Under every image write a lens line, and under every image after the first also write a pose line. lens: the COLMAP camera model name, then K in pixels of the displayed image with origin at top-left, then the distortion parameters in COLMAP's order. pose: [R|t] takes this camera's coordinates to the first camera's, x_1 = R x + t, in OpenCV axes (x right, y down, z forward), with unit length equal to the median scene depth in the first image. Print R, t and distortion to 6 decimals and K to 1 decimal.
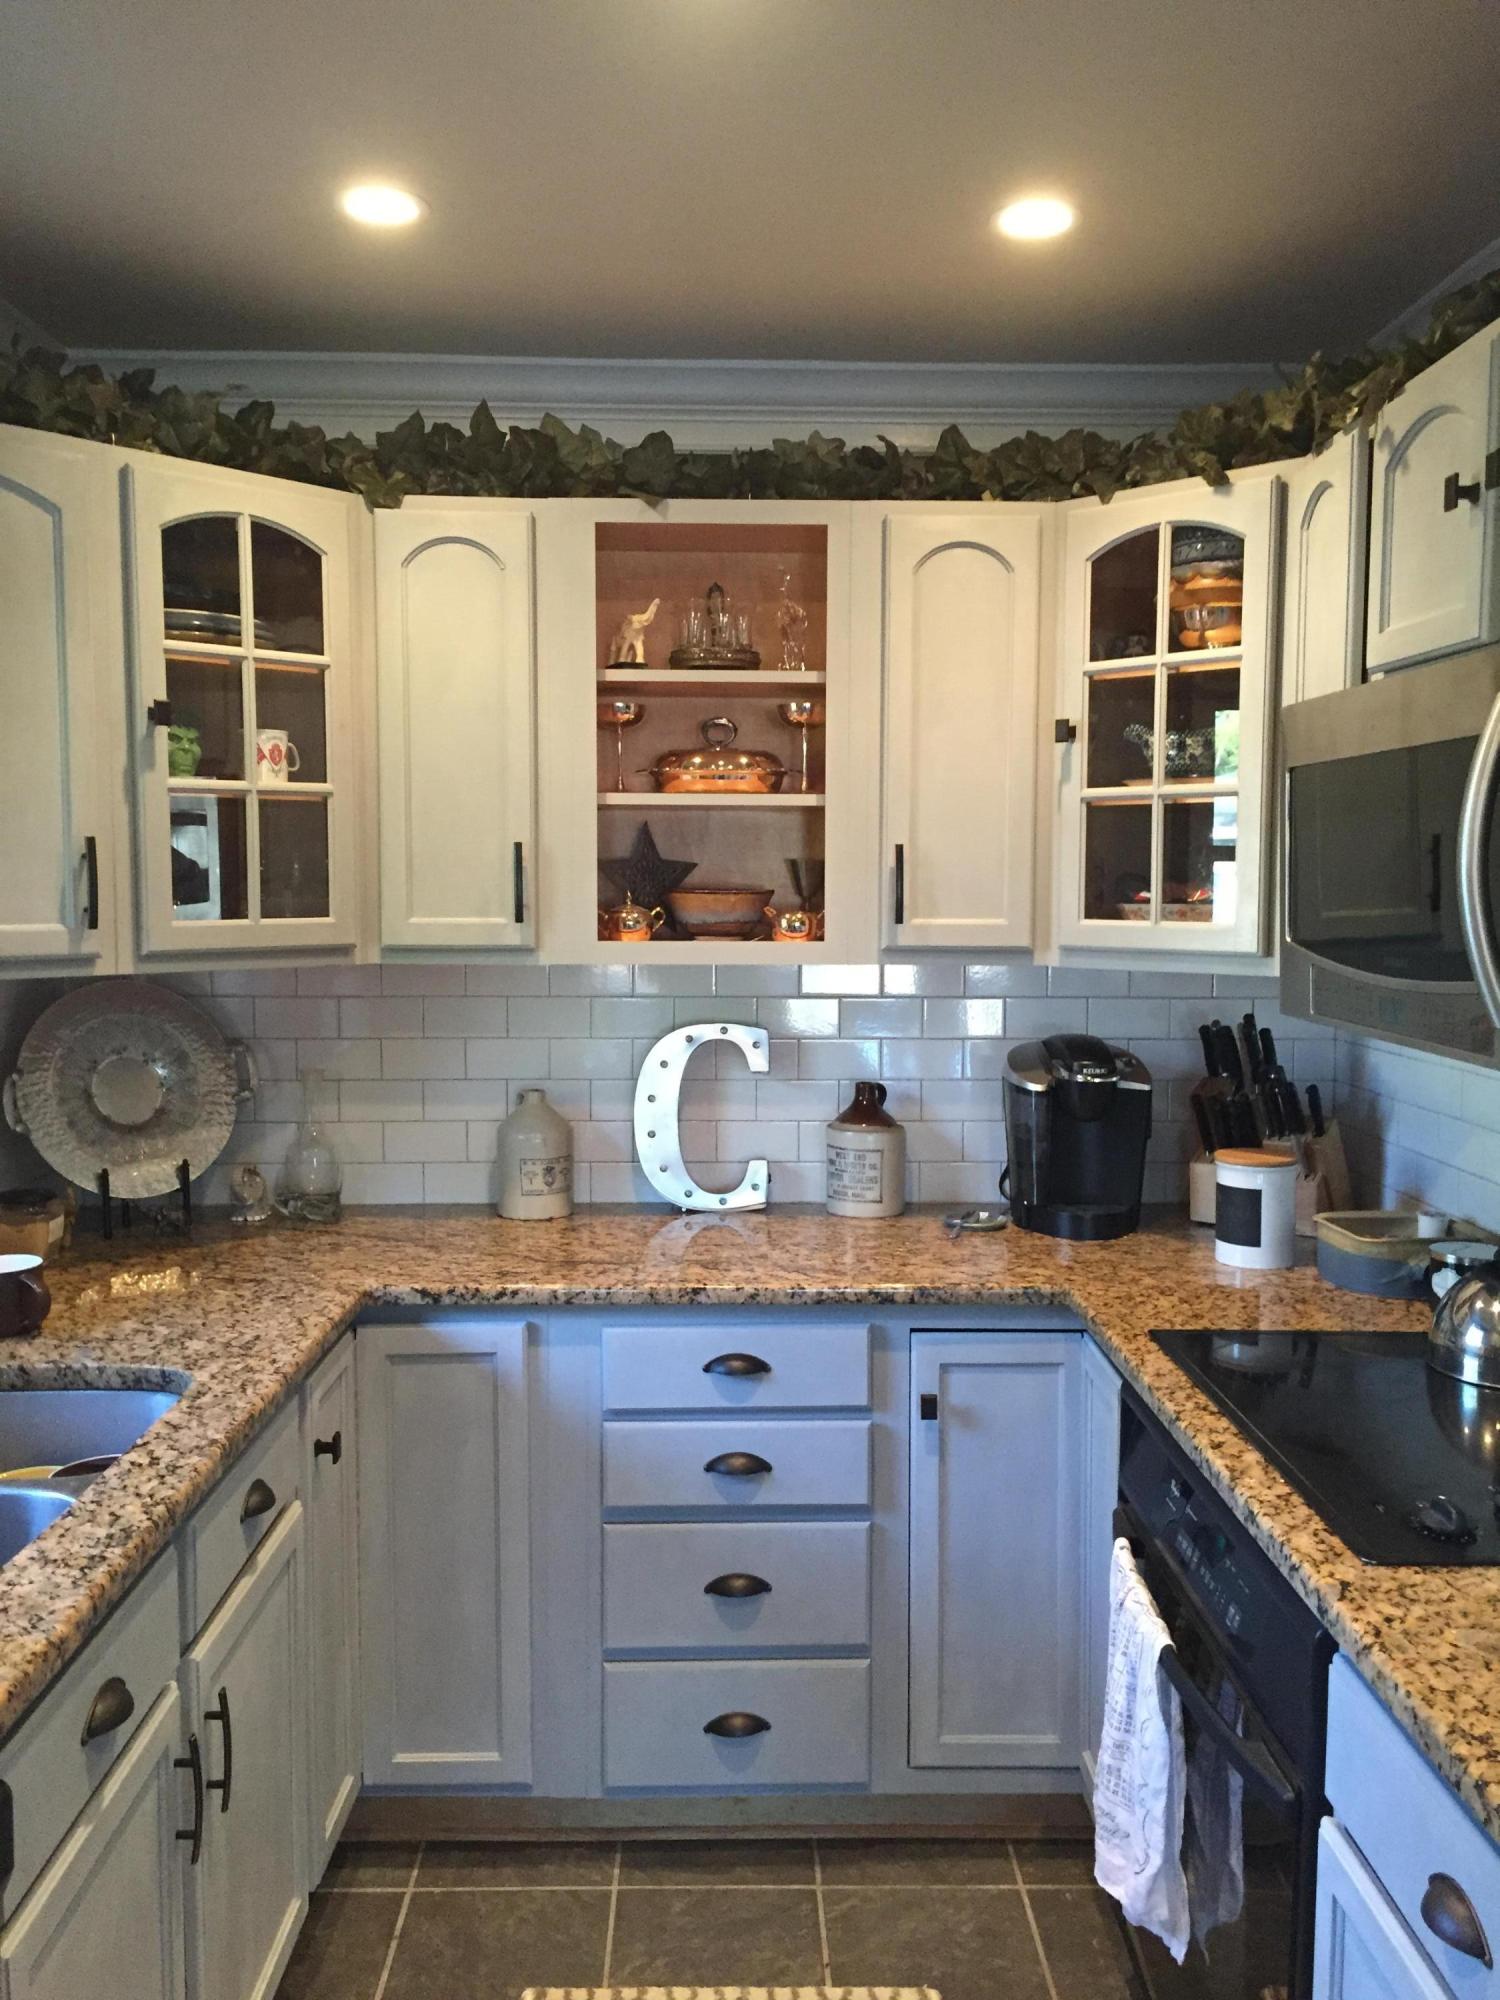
lens RADIAL K [[1714.6, 0, 745.6], [0, 1714.6, 997.5], [0, 0, 1]] dist [0.044393, -0.015169]
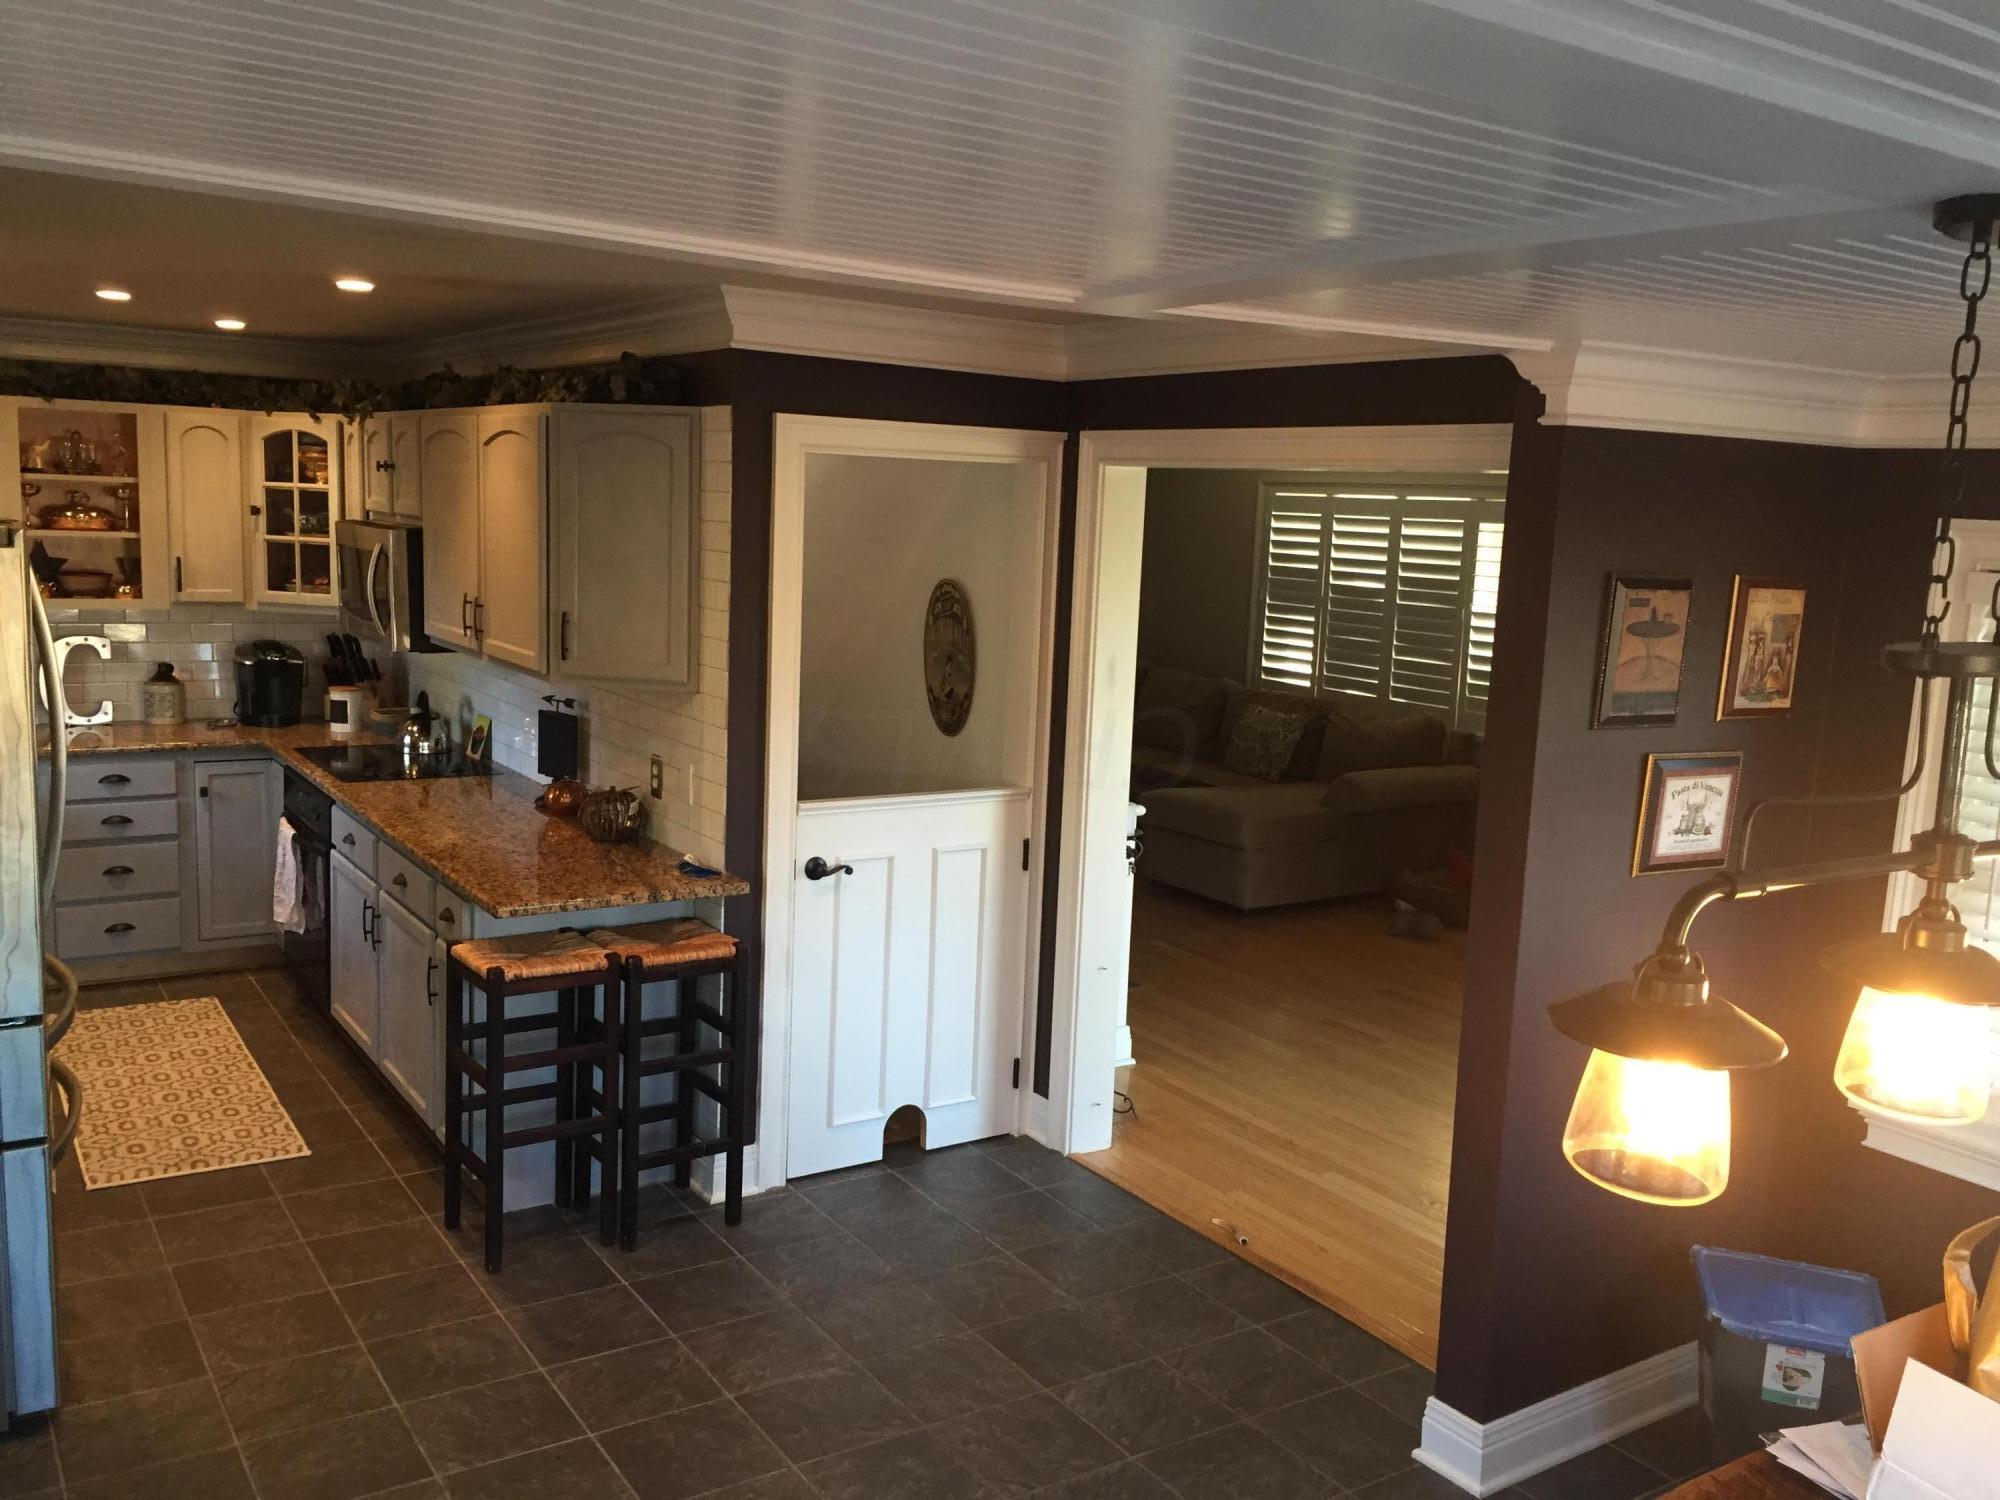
lens RADIAL K [[1714.6, 0, 1000.9], [0, 1714.6, 743.9], [0, 0, 1]] dist [0.044393, -0.015169]
pose [[0.846048, -0.044717, 0.531228, -0.221669], [0.001950, 0.996729, 0.080797, -0.025127], [-0.533103, -0.067322, 0.843368, -1.558236]]
